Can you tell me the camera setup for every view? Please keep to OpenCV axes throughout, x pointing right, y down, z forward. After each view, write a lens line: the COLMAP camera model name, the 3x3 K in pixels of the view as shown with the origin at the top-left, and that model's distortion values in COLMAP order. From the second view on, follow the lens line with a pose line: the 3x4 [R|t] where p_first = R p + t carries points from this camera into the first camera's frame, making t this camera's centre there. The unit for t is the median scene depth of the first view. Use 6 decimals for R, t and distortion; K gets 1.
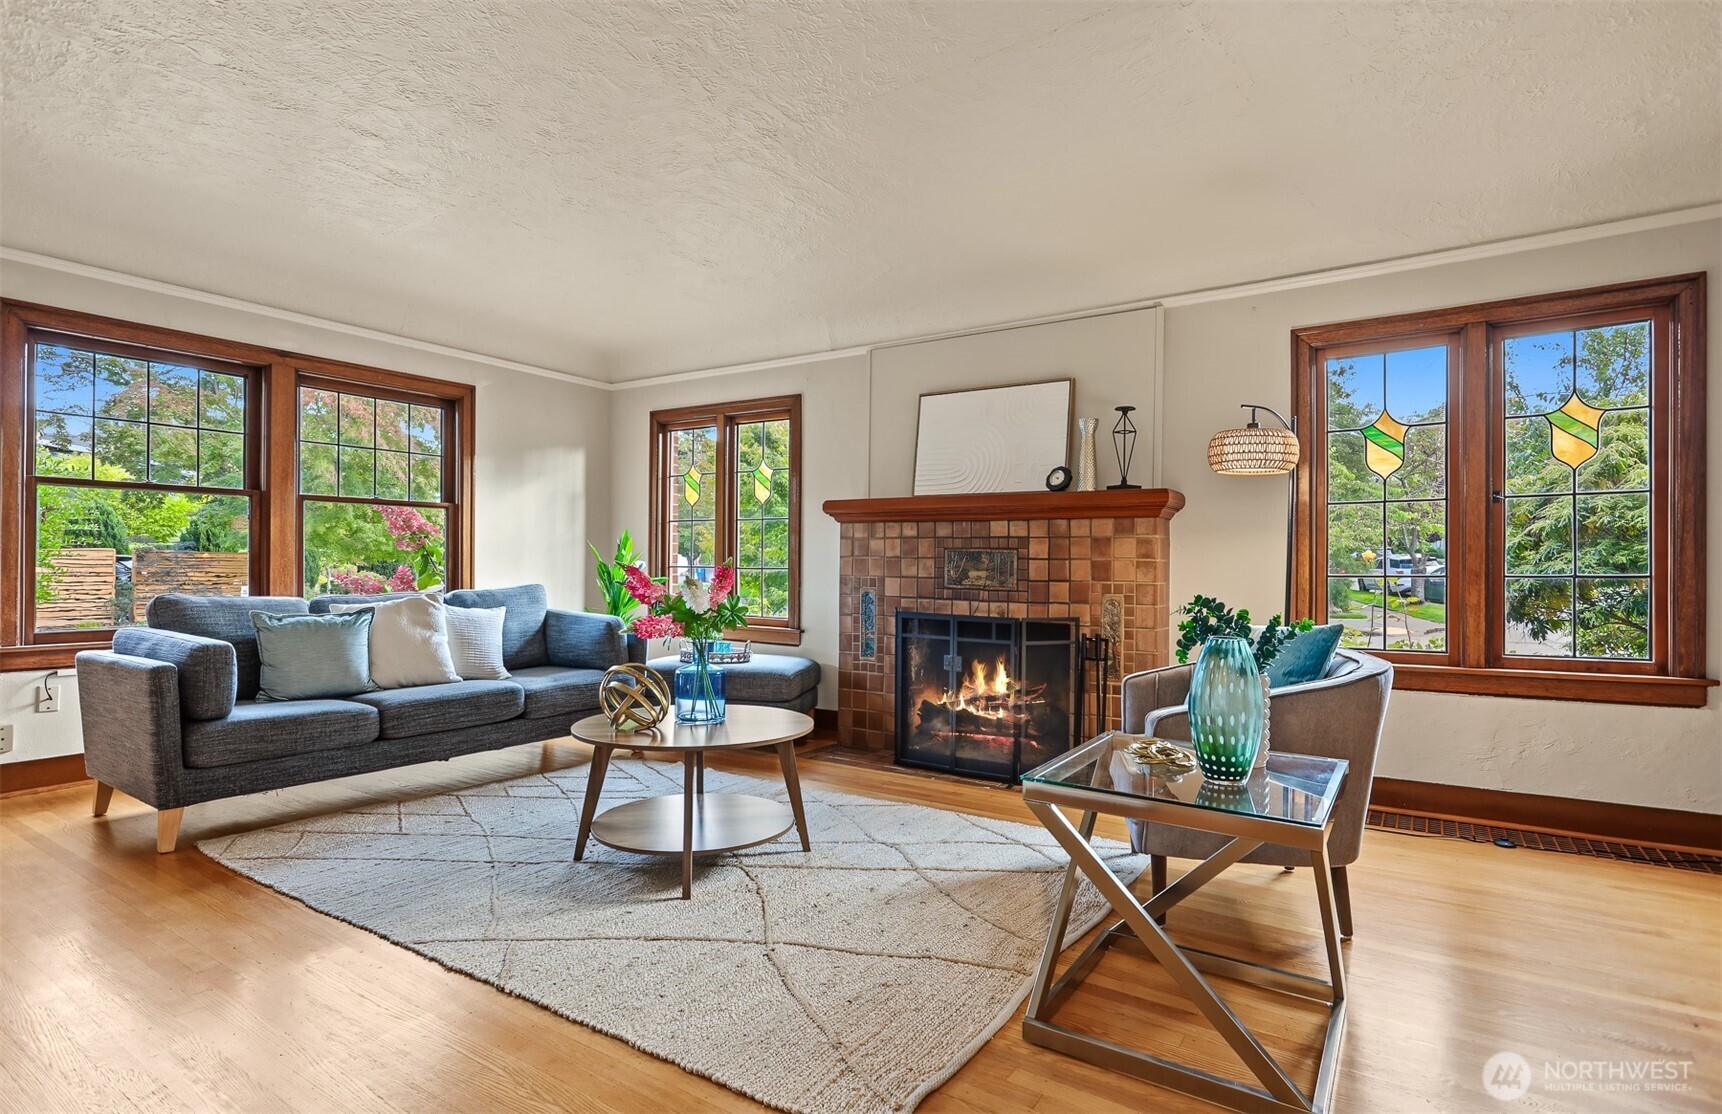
lens RADIAL K [[857.7, 0, 870.8], [0, 857.7, 562.2], [0, 0, 1]] dist [-0.005173, 0.000381]
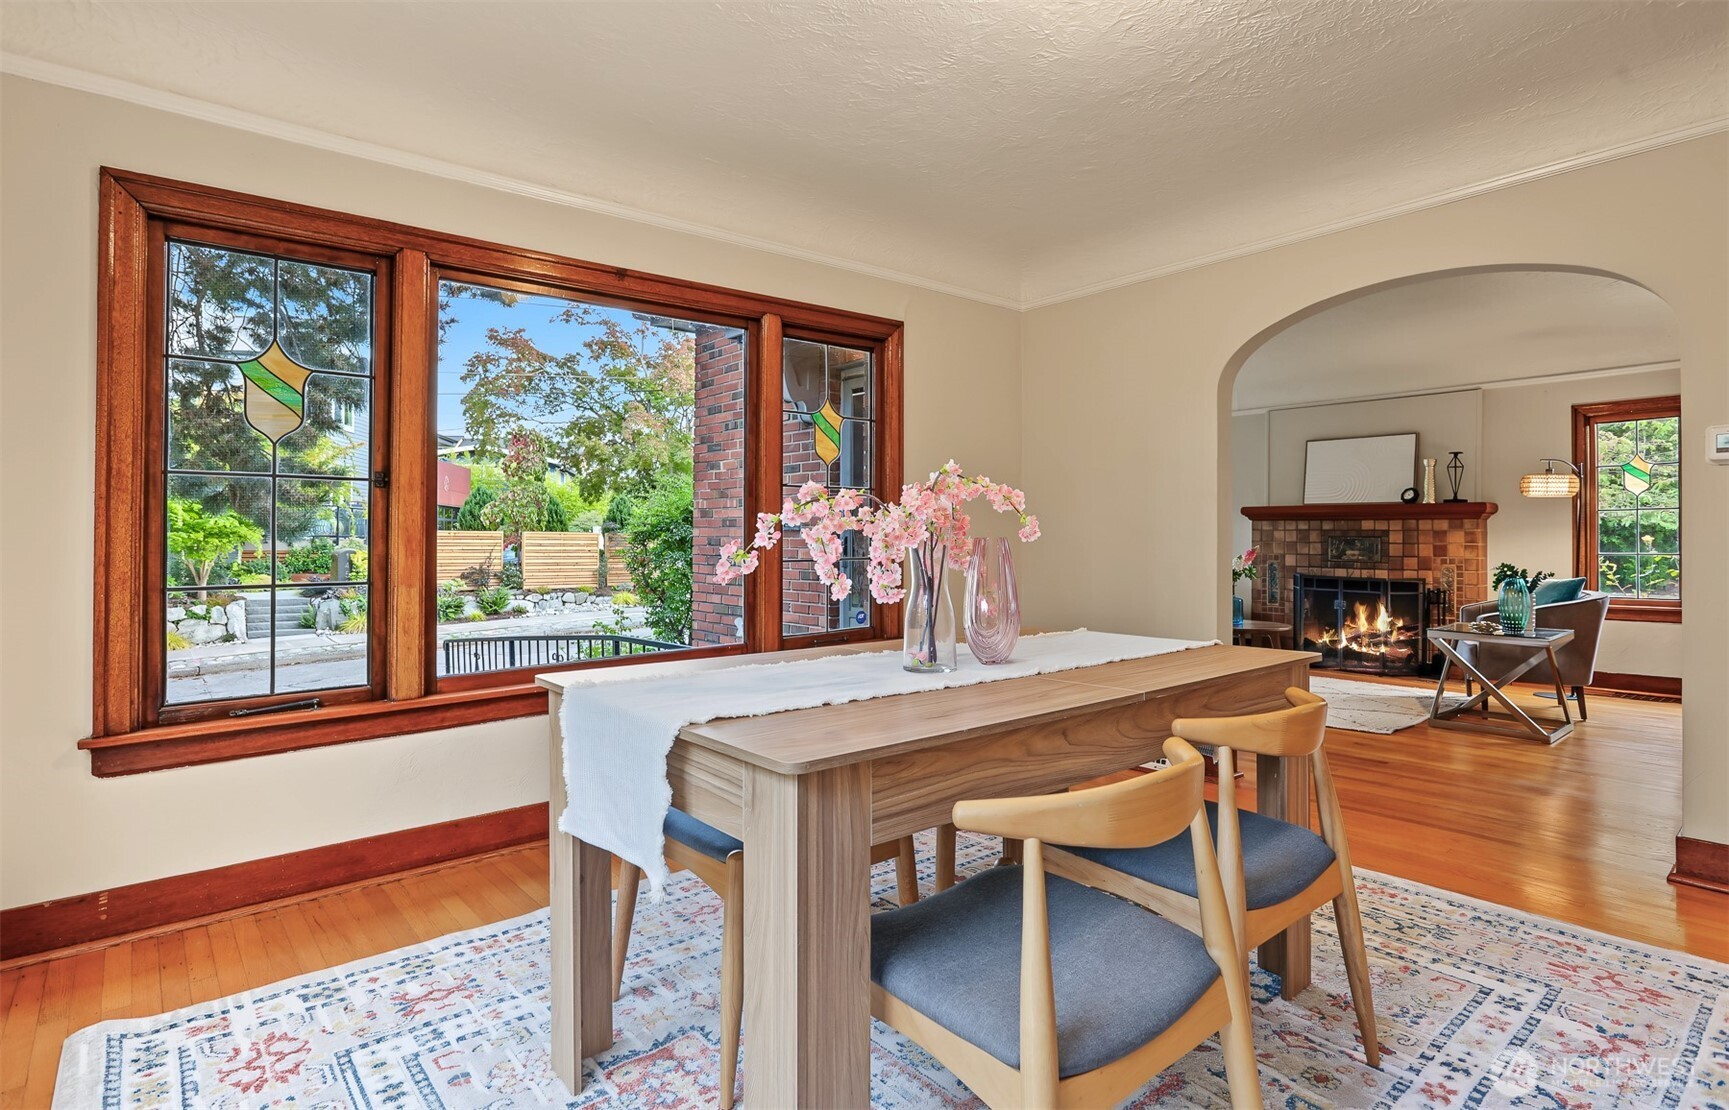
lens RADIAL K [[861.2, 0, 871.1], [0, 861.2, 537.1], [0, 0, 1]] dist [-0.005173, 0.000381]
pose [[0.960200, -0.006352, -0.279240, -0.313713], [0.006626, 0.999978, 0.000039, -0.022796], [0.279233, -0.001887, 0.960221, -0.877261]]
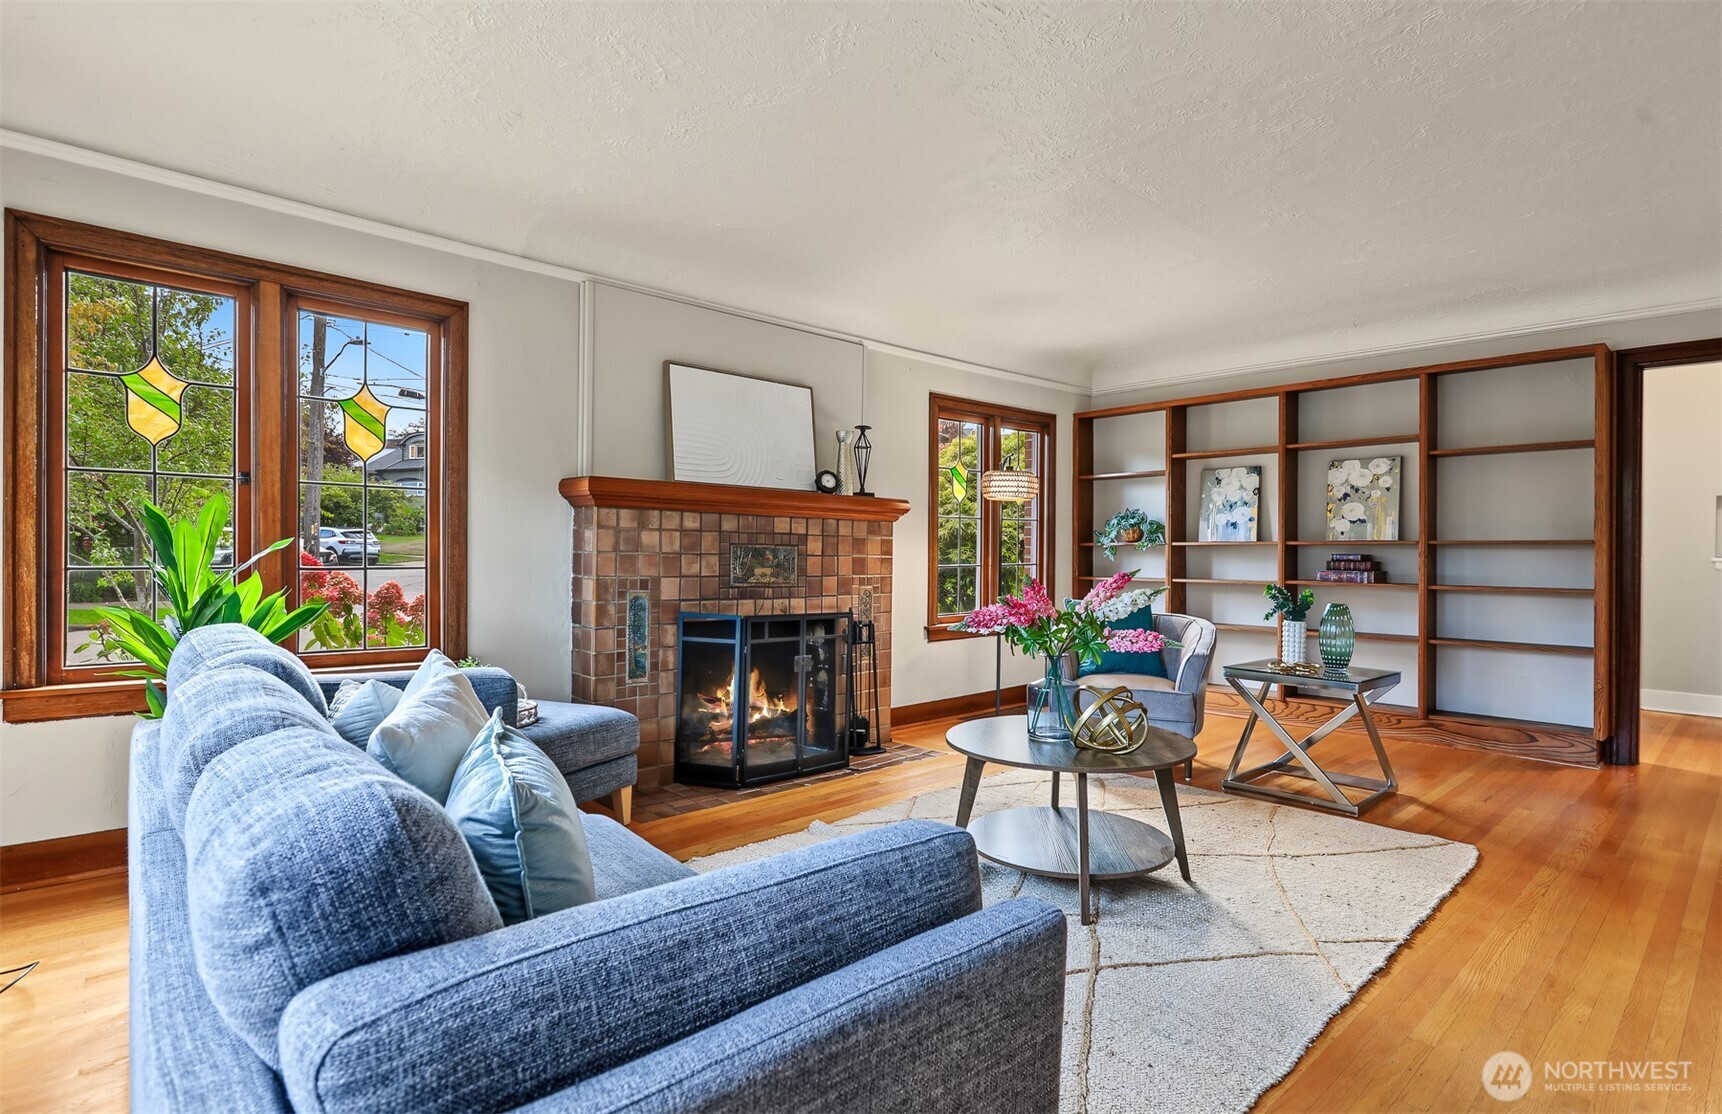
lens RADIAL K [[857.7, 0, 868.4], [0, 857.7, 555.0], [0, 0, 1]] dist [-0.005173, 0.000381]
pose [[0.243764, -0.009602, 0.969787, -0.810220], [-0.014050, 0.999811, 0.013431, -0.019423], [-0.969733, -0.016900, 0.243583, 0.674874]]
